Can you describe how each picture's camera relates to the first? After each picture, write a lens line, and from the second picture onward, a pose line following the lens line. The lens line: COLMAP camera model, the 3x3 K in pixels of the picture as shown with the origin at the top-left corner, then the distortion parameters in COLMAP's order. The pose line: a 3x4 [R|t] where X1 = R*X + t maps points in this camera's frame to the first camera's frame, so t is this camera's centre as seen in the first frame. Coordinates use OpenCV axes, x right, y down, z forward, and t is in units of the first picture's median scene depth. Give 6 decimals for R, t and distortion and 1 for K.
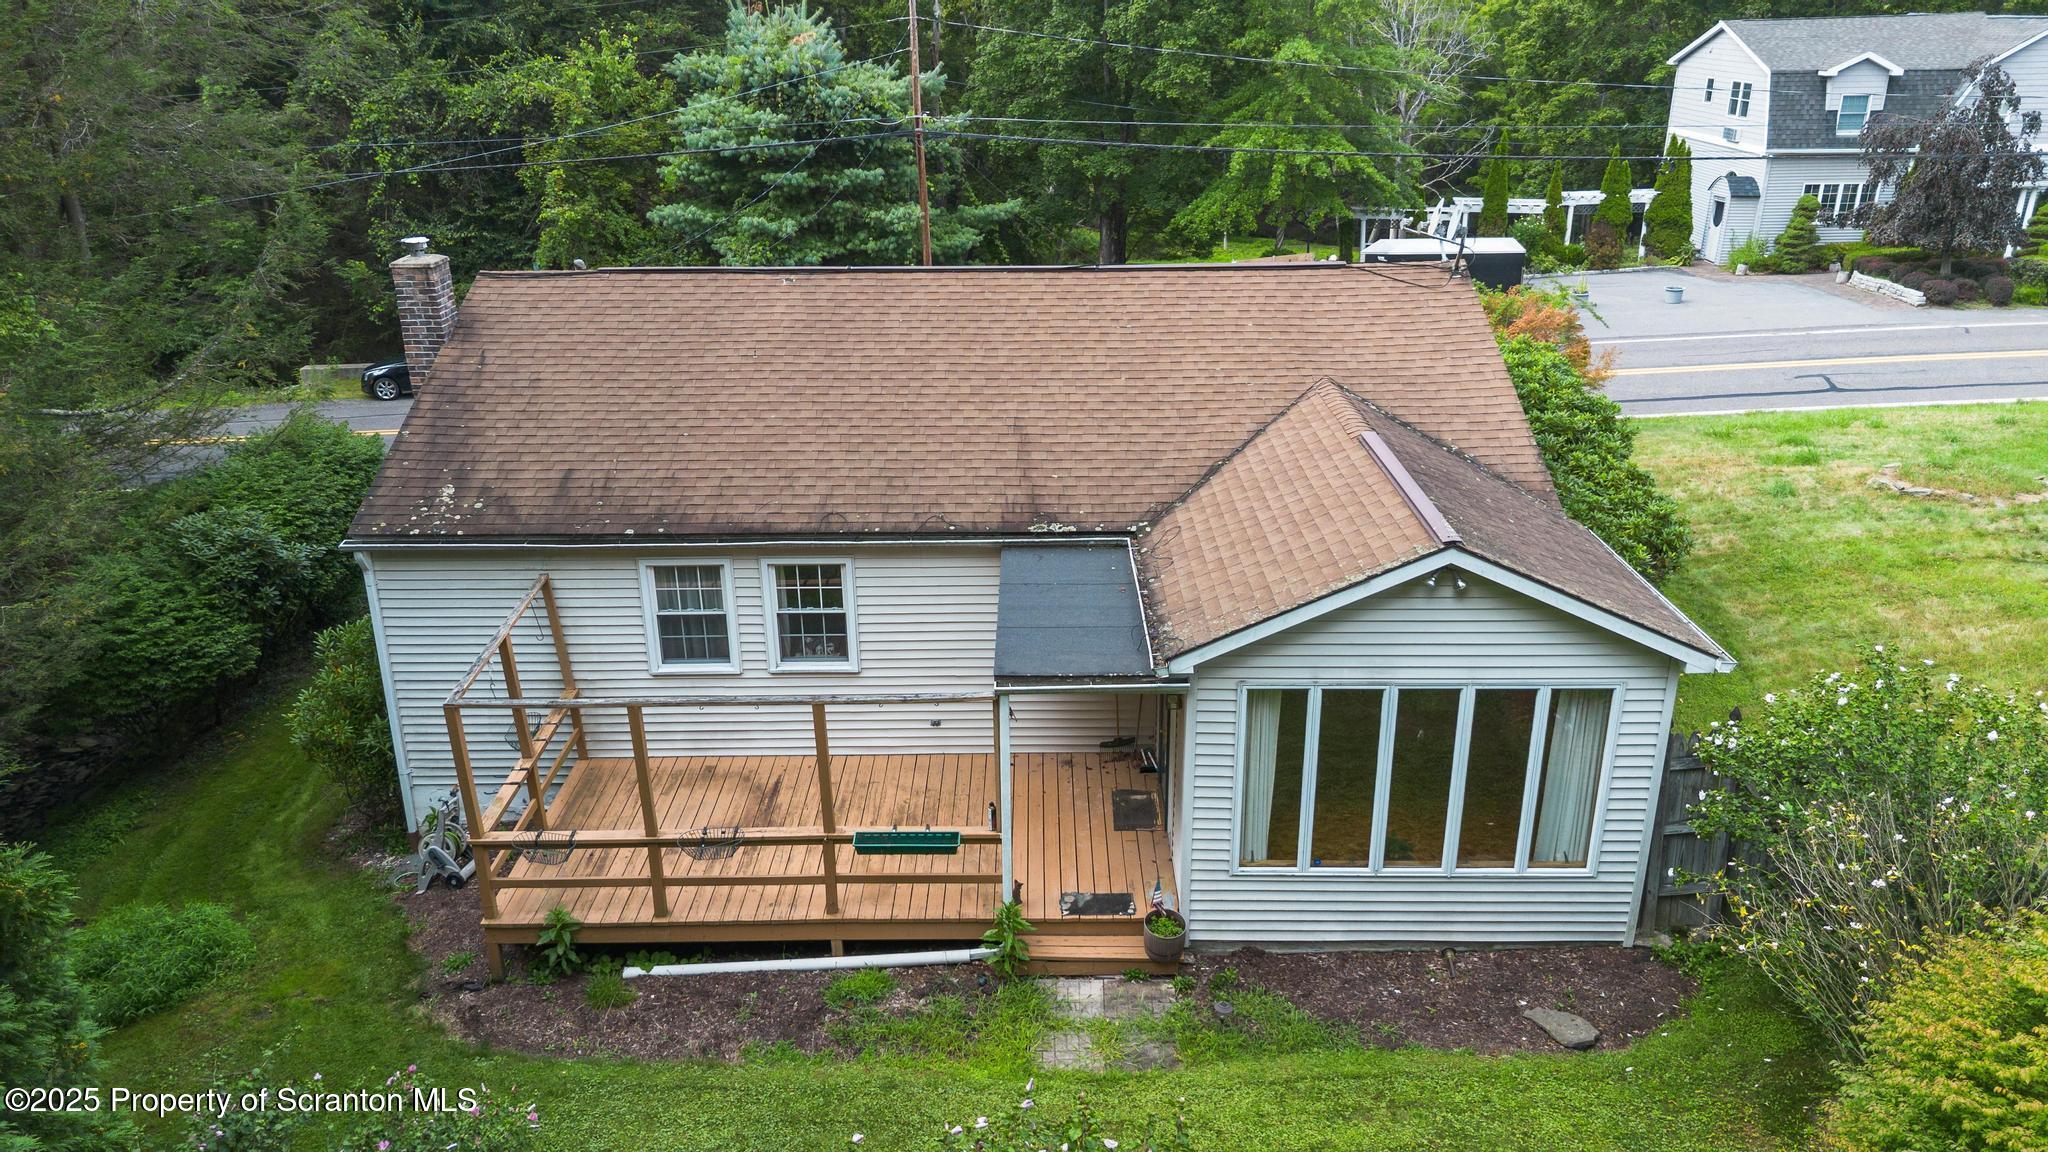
lens RADIAL K [[1444.6, 0, 1017.7], [0, 1444.6, 567.0], [0, 0, 1]] dist [0.034561, -0.031066]
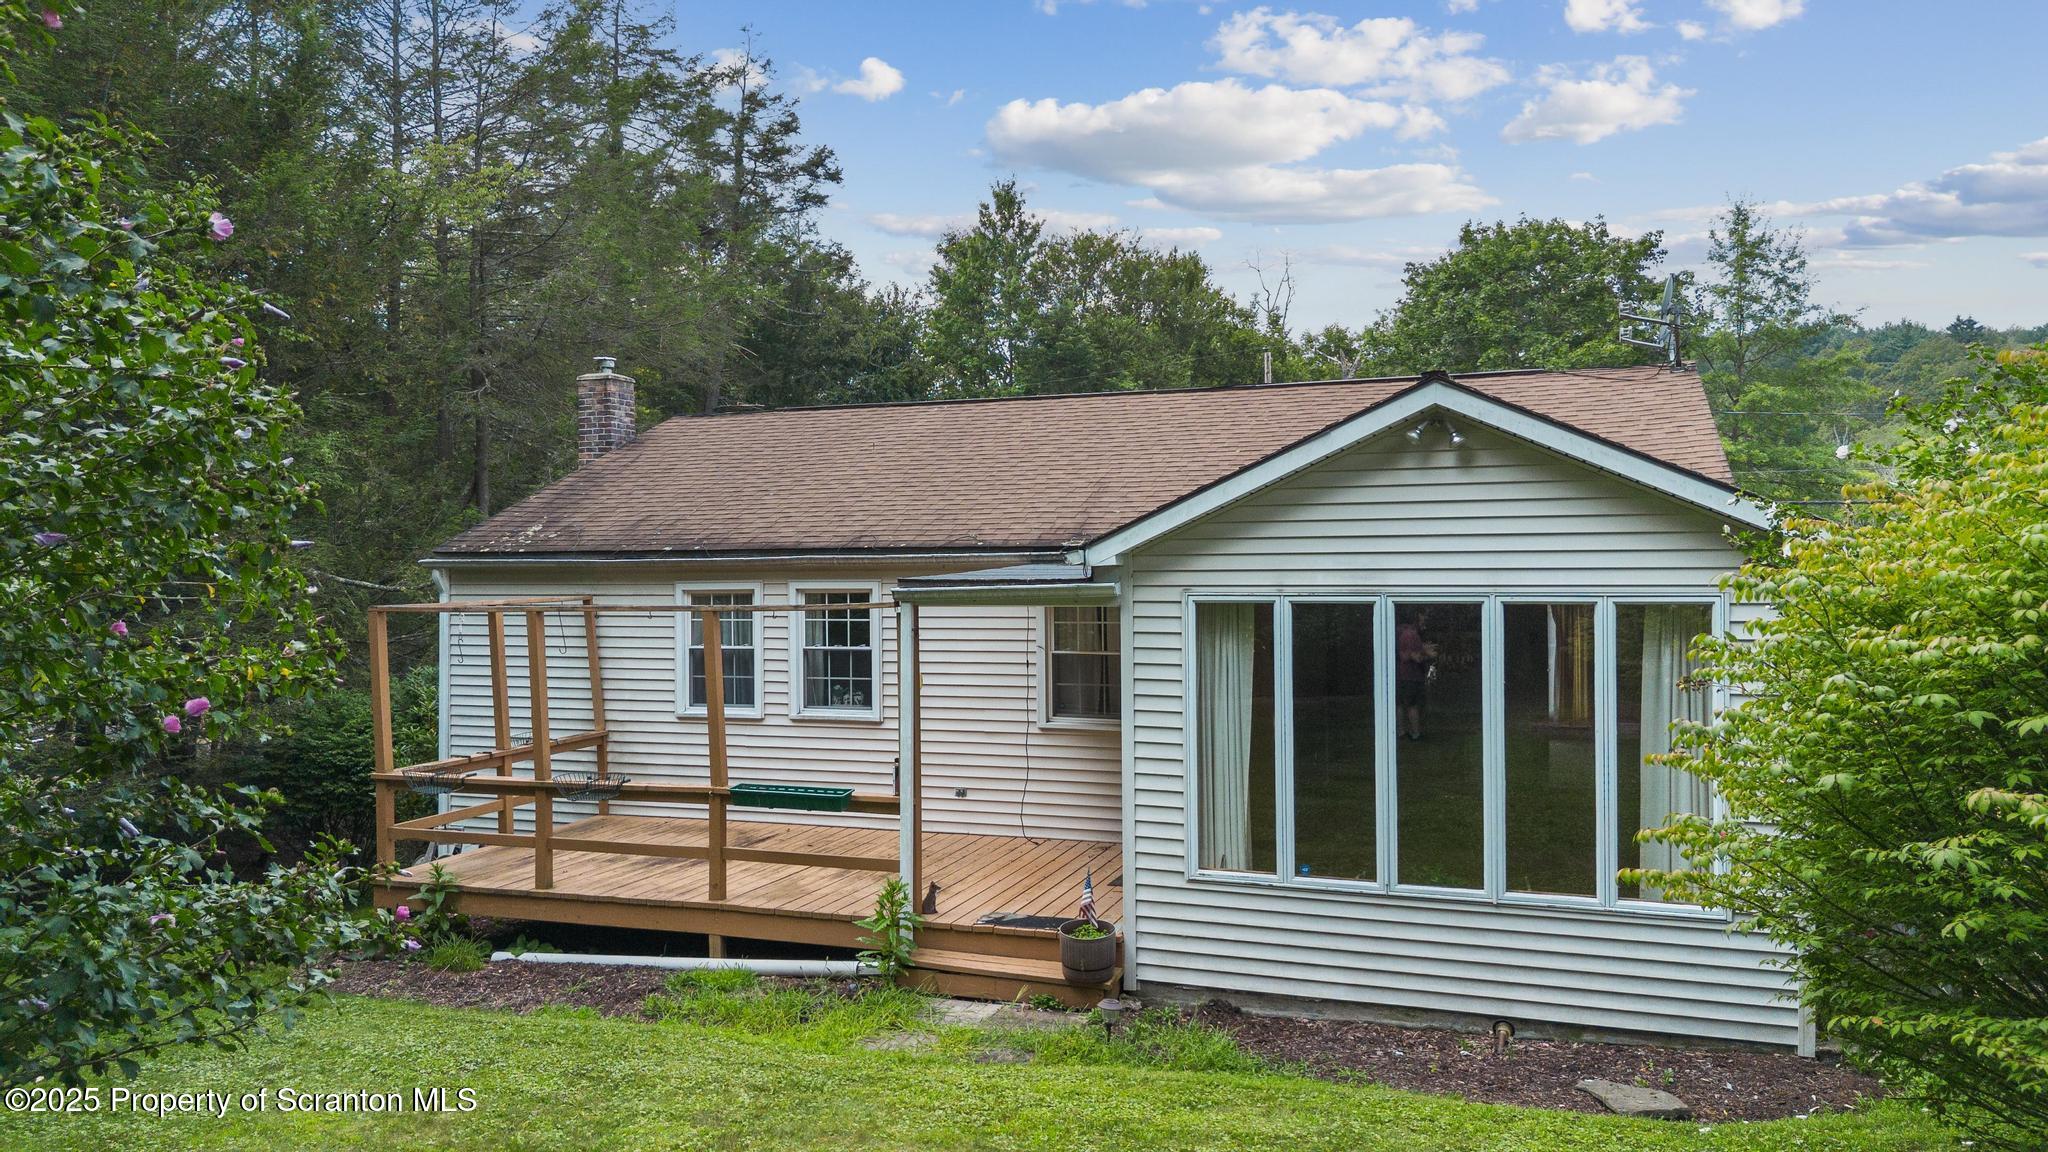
lens RADIAL K [[1444.6, 0, 1025.7], [0, 1444.6, 581.0], [0, 0, 1]] dist [0.034561, -0.031066]
pose [[0.943216, 0.006669, -0.332114, 0.310366], [-0.123863, 0.934754, -0.333006, 0.323016], [0.308224, 0.355233, 0.882501, 0.264707]]
